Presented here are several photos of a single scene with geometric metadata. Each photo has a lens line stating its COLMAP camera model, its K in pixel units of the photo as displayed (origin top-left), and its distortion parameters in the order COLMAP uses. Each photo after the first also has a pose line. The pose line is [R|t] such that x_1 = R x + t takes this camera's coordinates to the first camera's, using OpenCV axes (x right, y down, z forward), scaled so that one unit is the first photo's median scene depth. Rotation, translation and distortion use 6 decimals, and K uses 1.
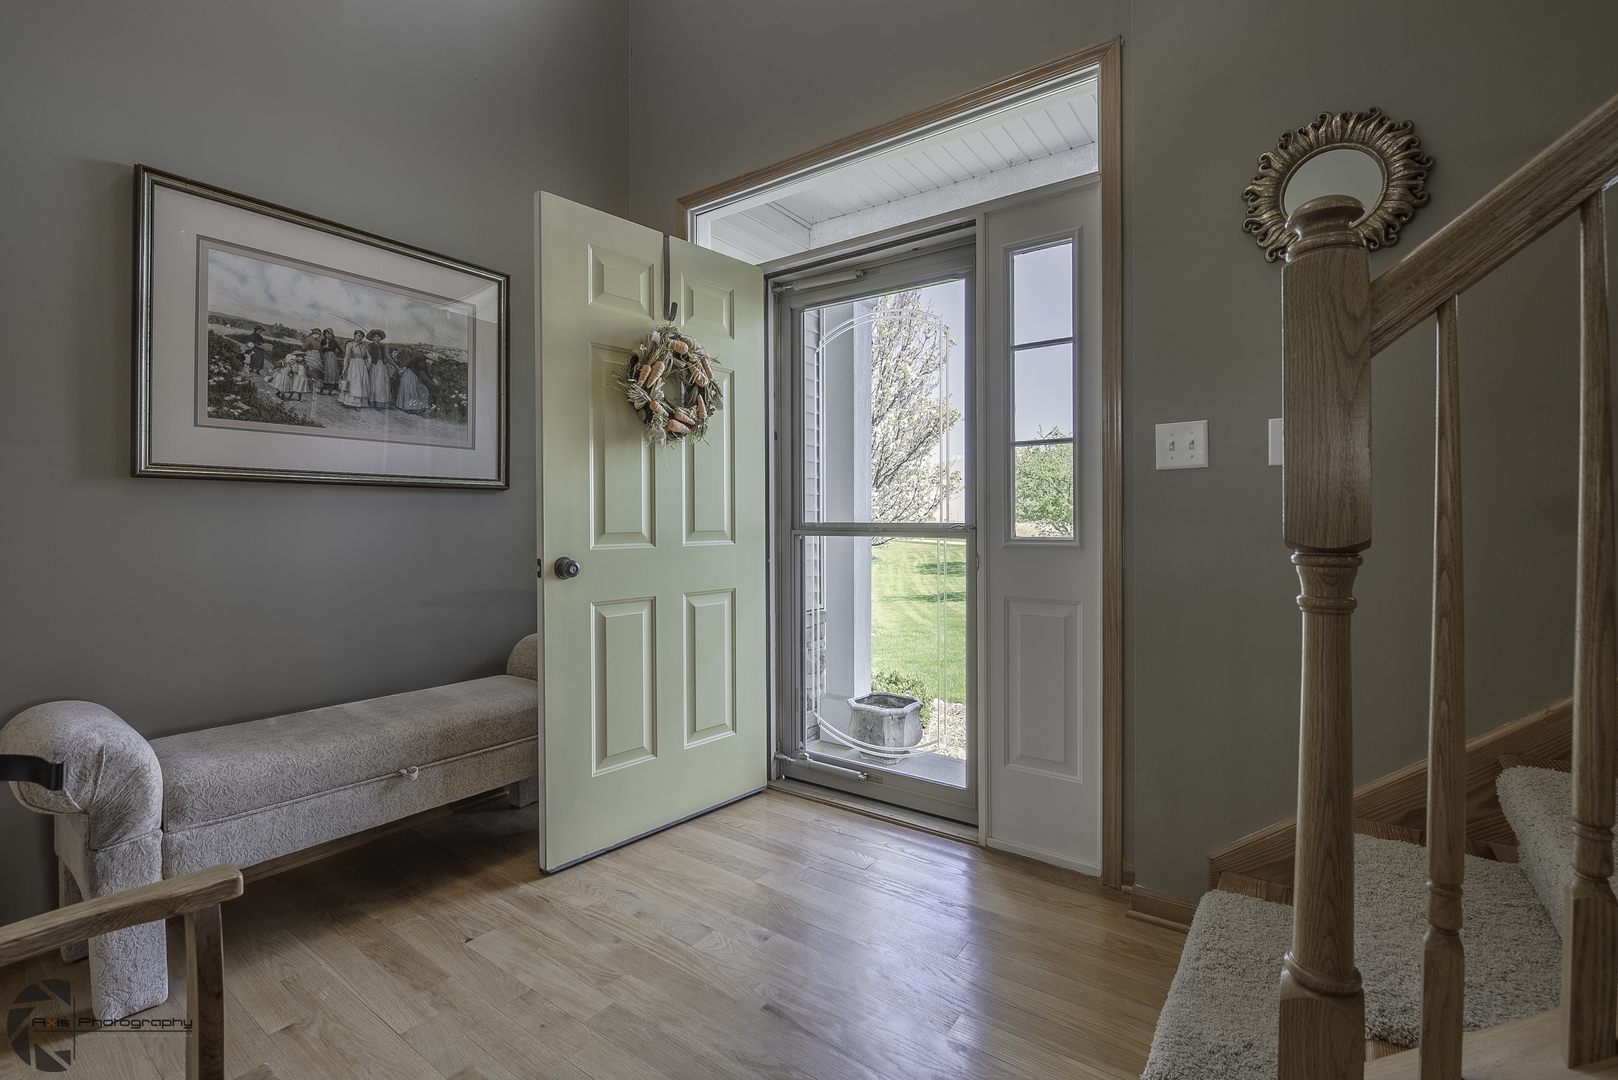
lens RADIAL K [[706.5, 0, 813.5], [0, 706.5, 521.0], [0, 0, 1]] dist [-0.001997, -0.007974]
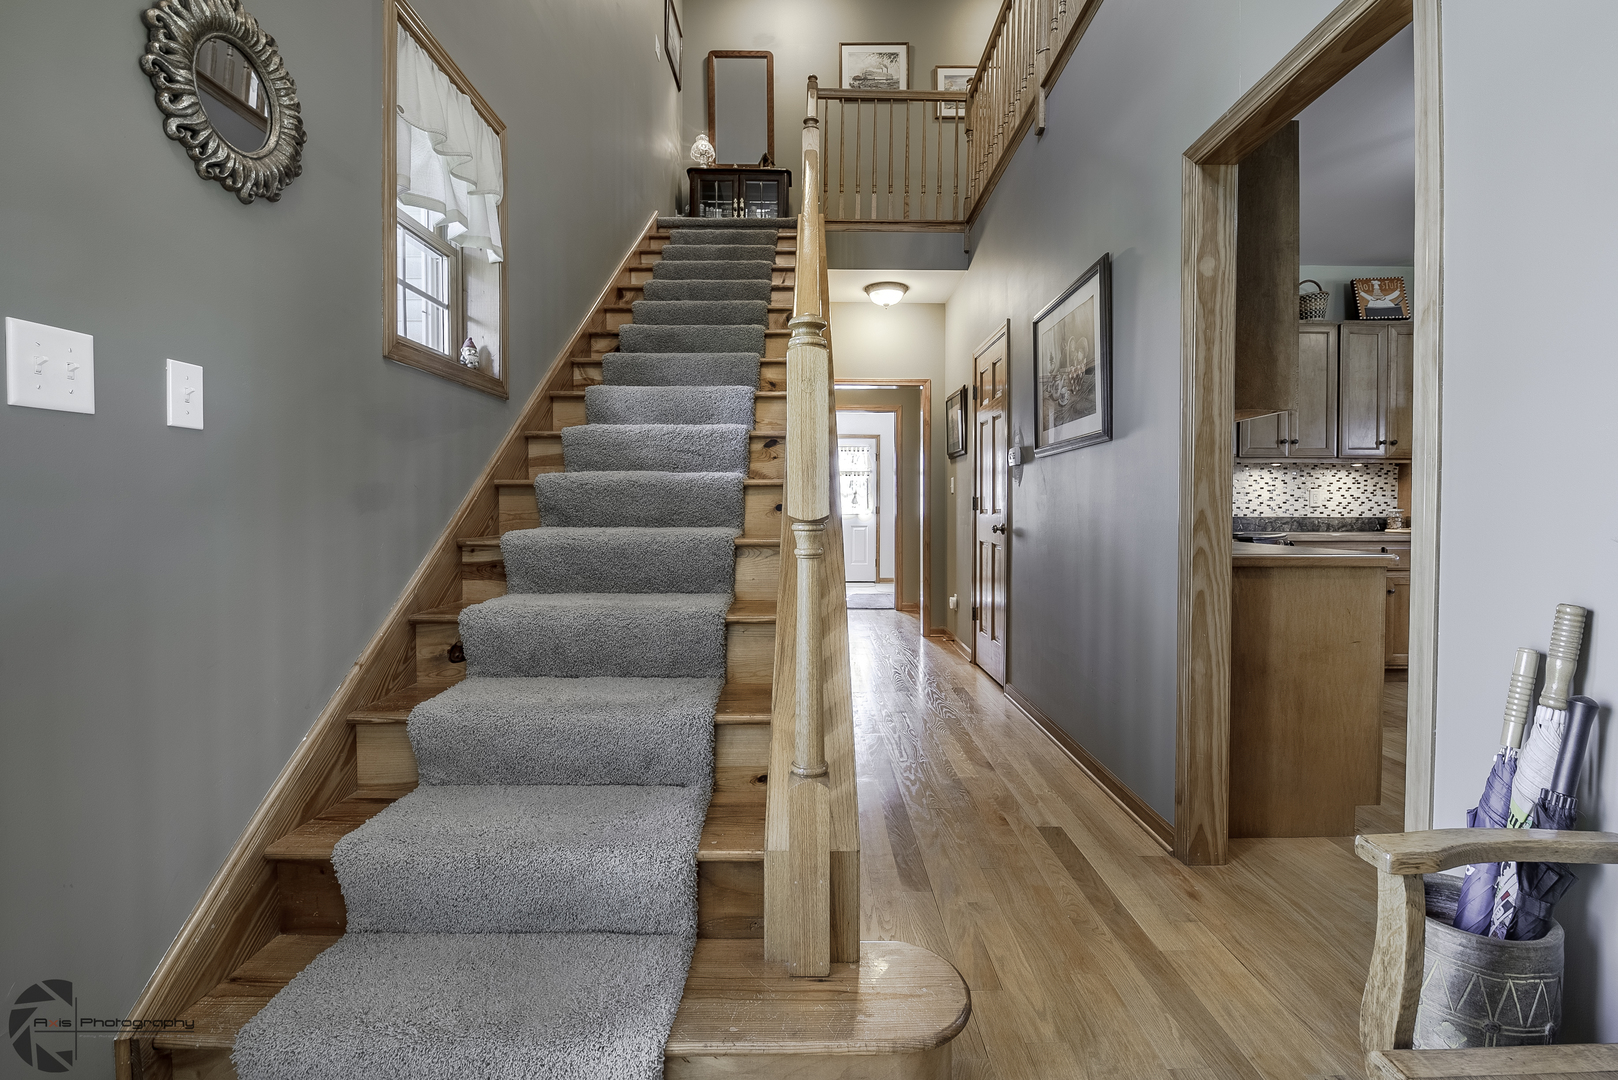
lens RADIAL K [[706.5, 0, 813.5], [0, 706.5, 521.0], [0, 0, 1]] dist [-0.001997, -0.007974]
pose [[-0.589796, -0.013999, 0.807431, -0.300224], [-0.000285, 0.999853, 0.017127, 0.004480], [-0.807552, 0.009872, -0.589714, 0.898543]]
